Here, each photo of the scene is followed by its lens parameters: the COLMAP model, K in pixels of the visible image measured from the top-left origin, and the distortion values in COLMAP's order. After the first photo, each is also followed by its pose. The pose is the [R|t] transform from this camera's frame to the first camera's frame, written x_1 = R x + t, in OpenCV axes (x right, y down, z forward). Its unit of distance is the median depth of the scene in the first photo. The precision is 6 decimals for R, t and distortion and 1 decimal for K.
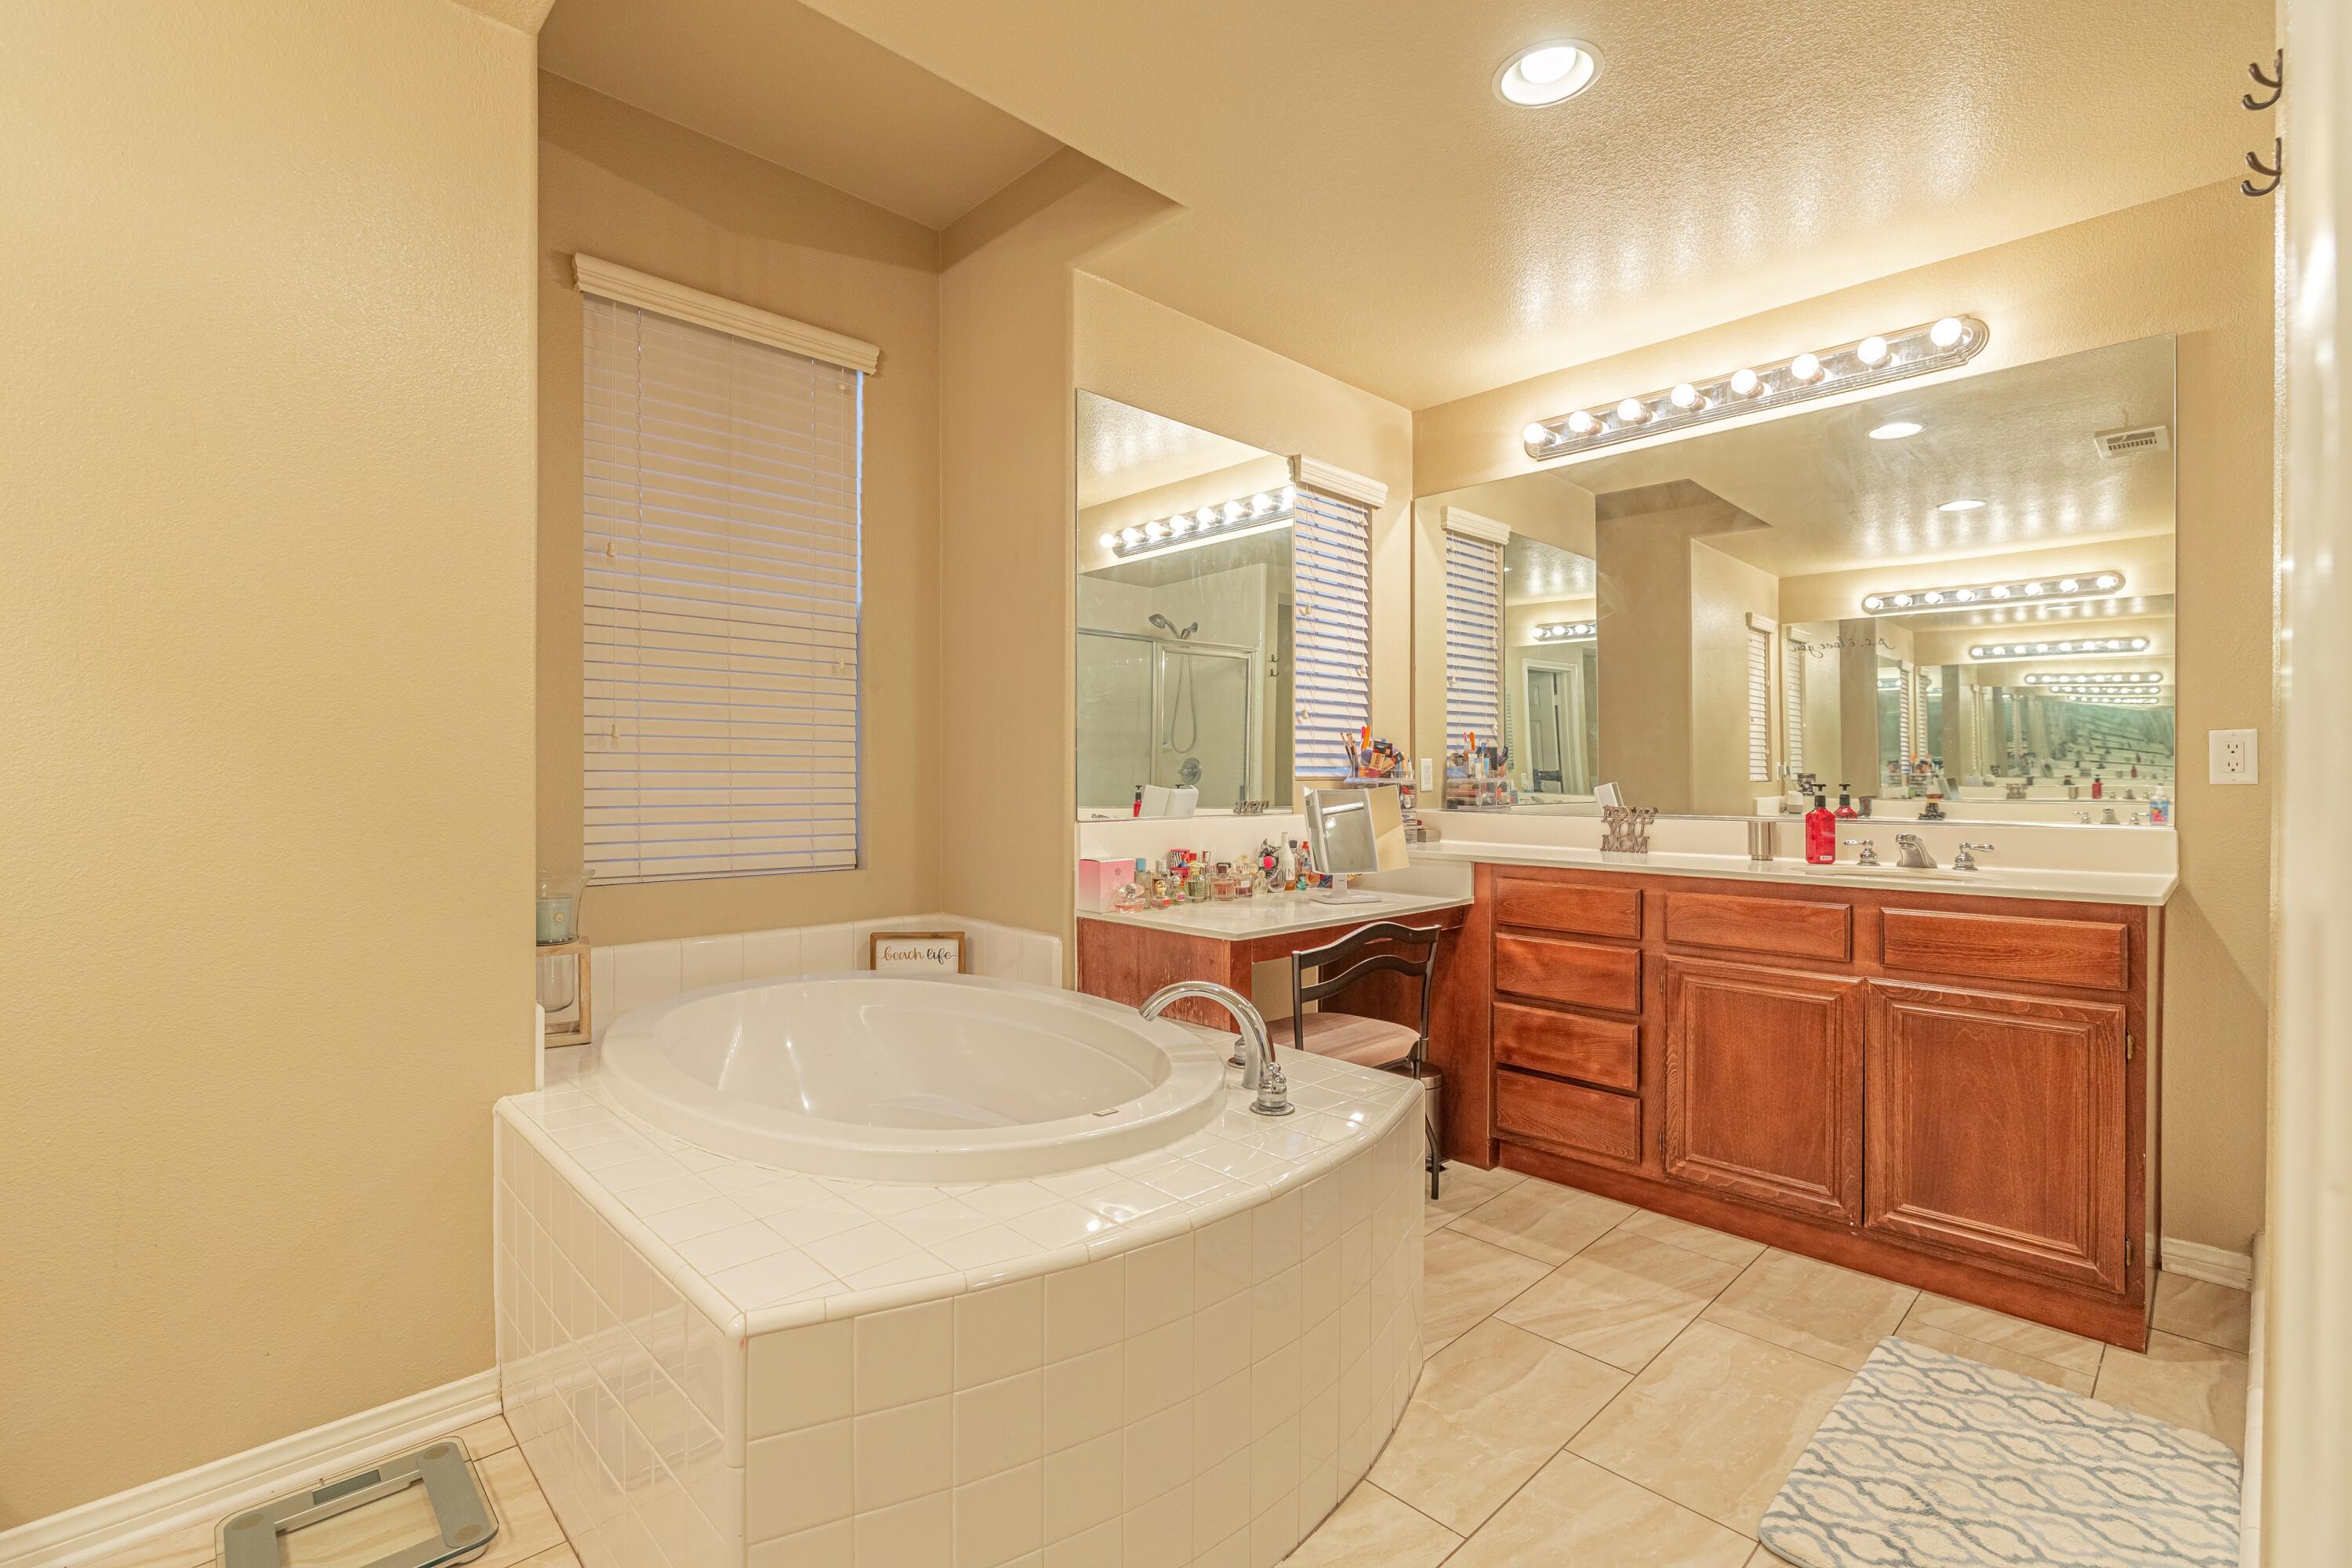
lens RADIAL K [[1039.8, 0, 1169.9], [0, 1039.8, 778.6], [0, 0, 1]] dist [-0.010659, 0.003189]
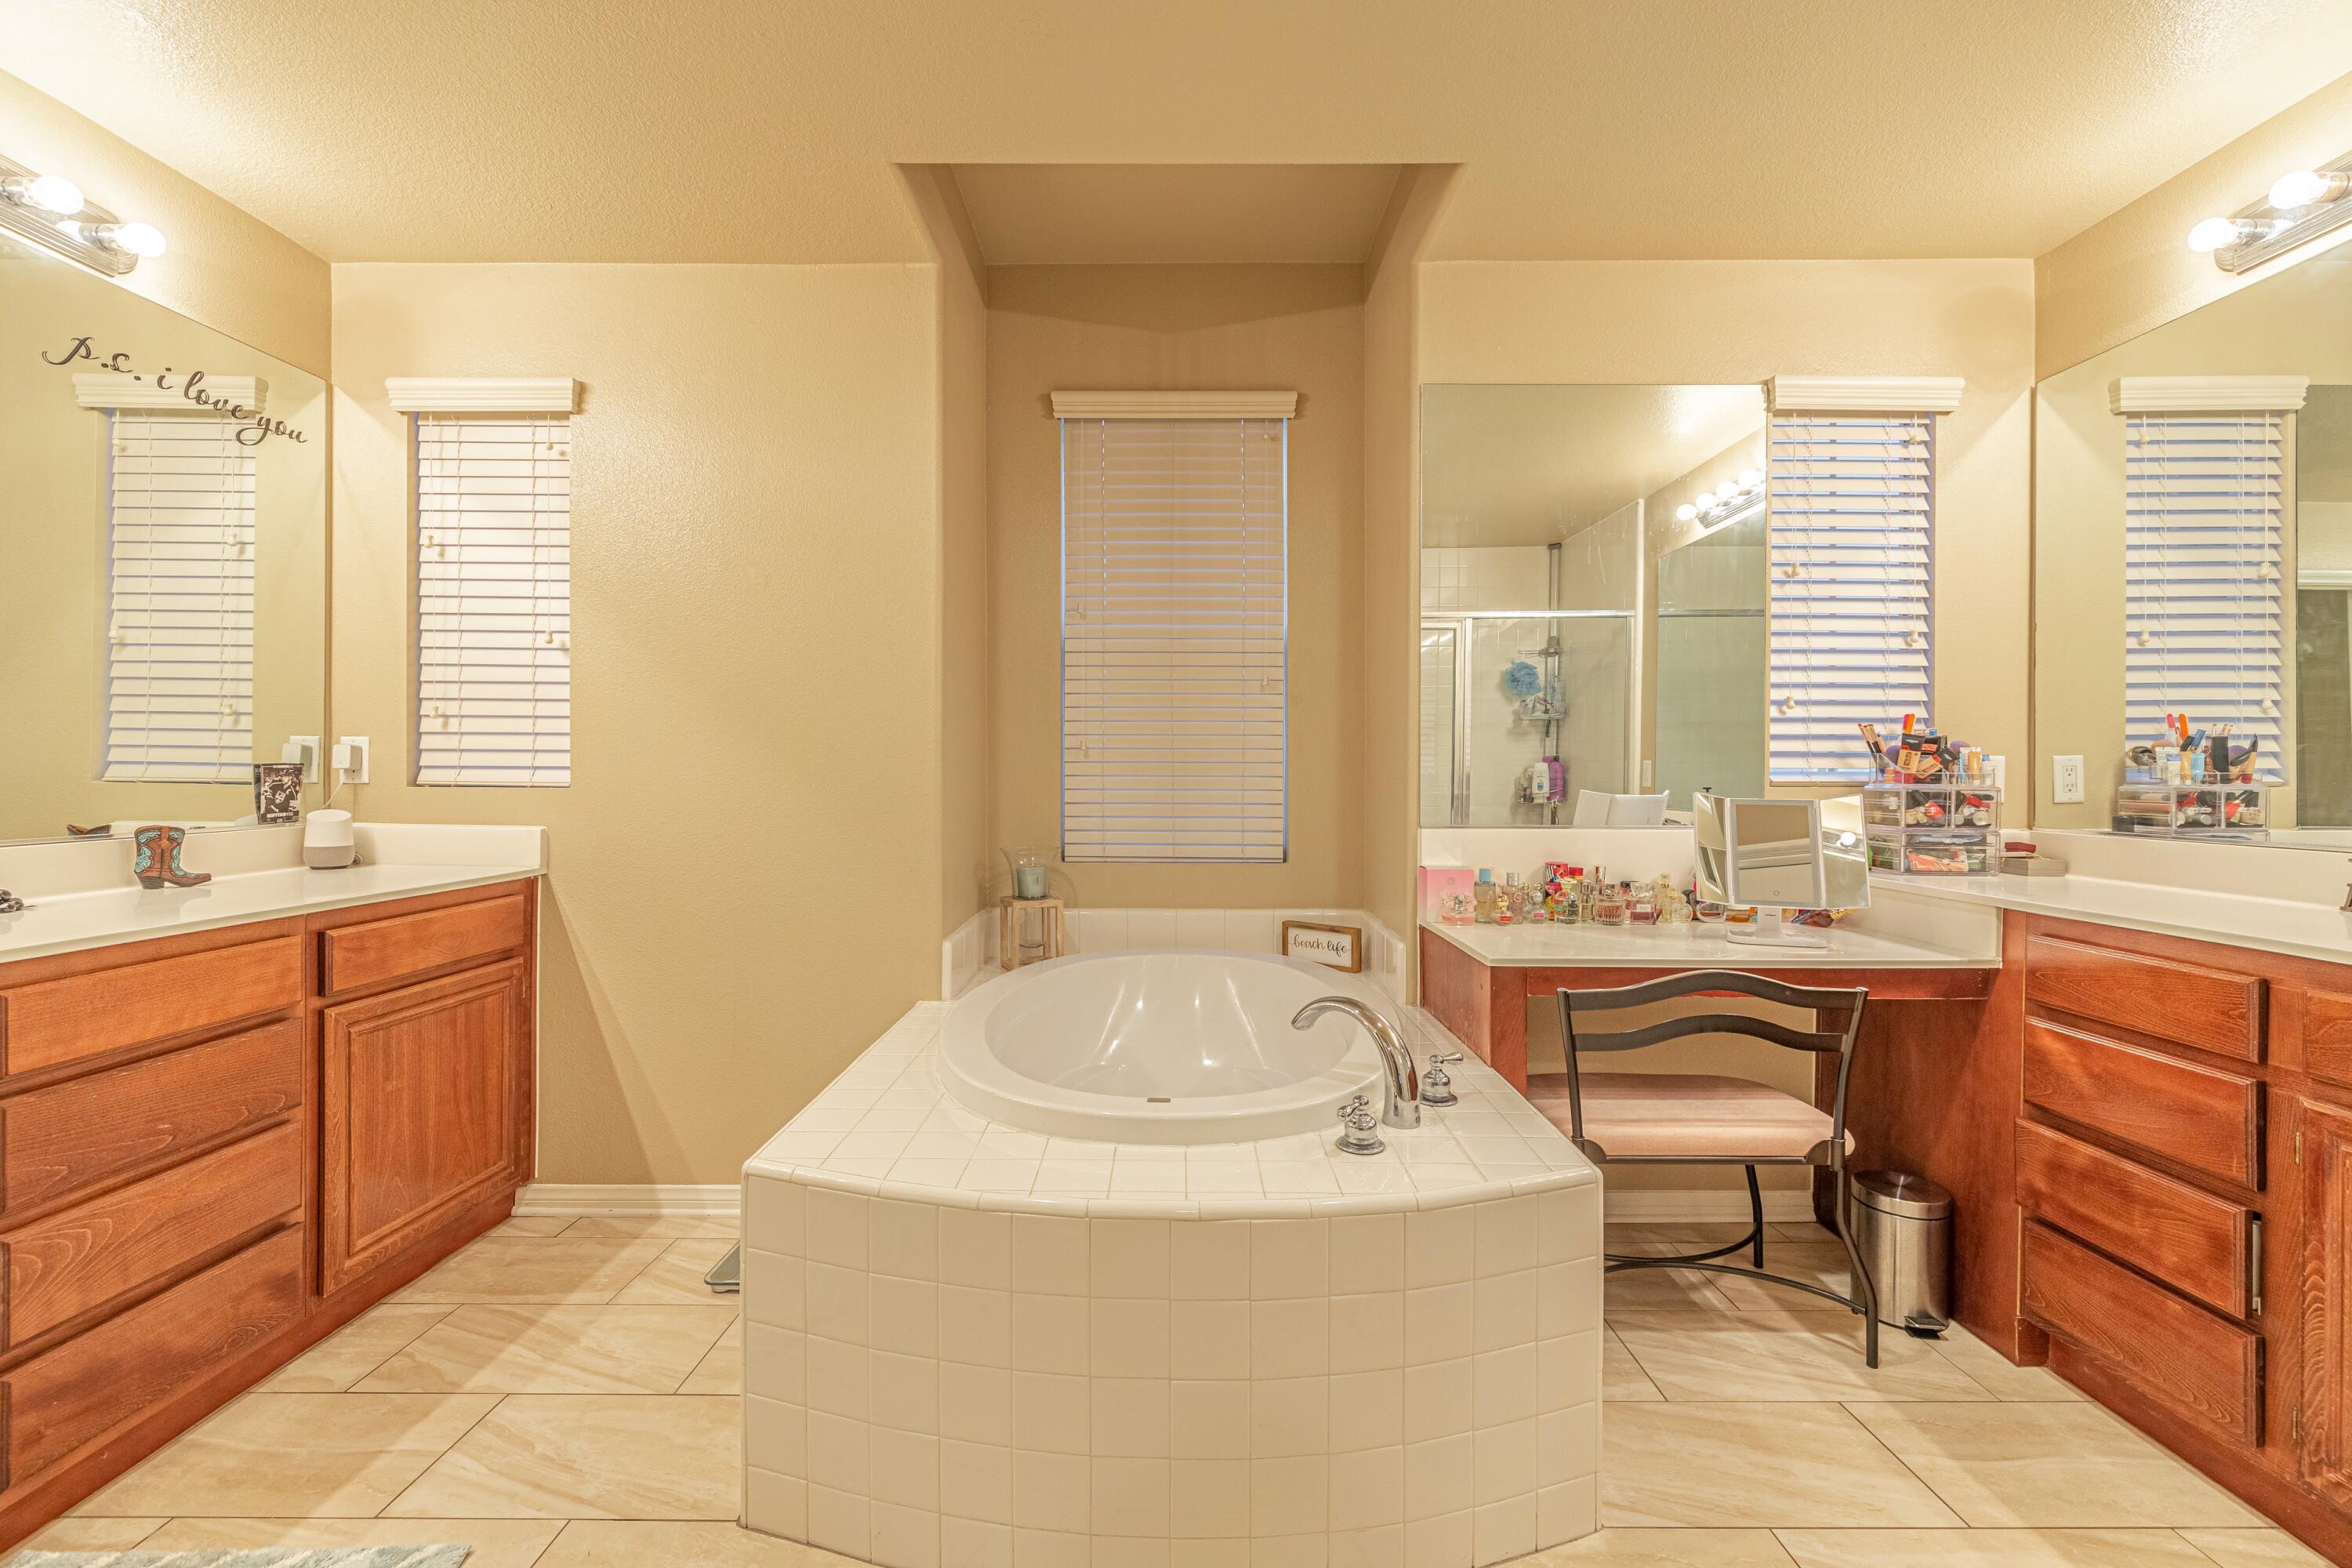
lens RADIAL K [[984.4, 0, 1173.6], [0, 984.4, 776.2], [0, 0, 1]] dist [-0.006424, 0.000494]
pose [[0.715687, 0.000514, -0.698421, 0.362301], [-0.001827, 0.999998, -0.001136, -0.004711], [0.698419, 0.002090, 0.715686, 0.161379]]
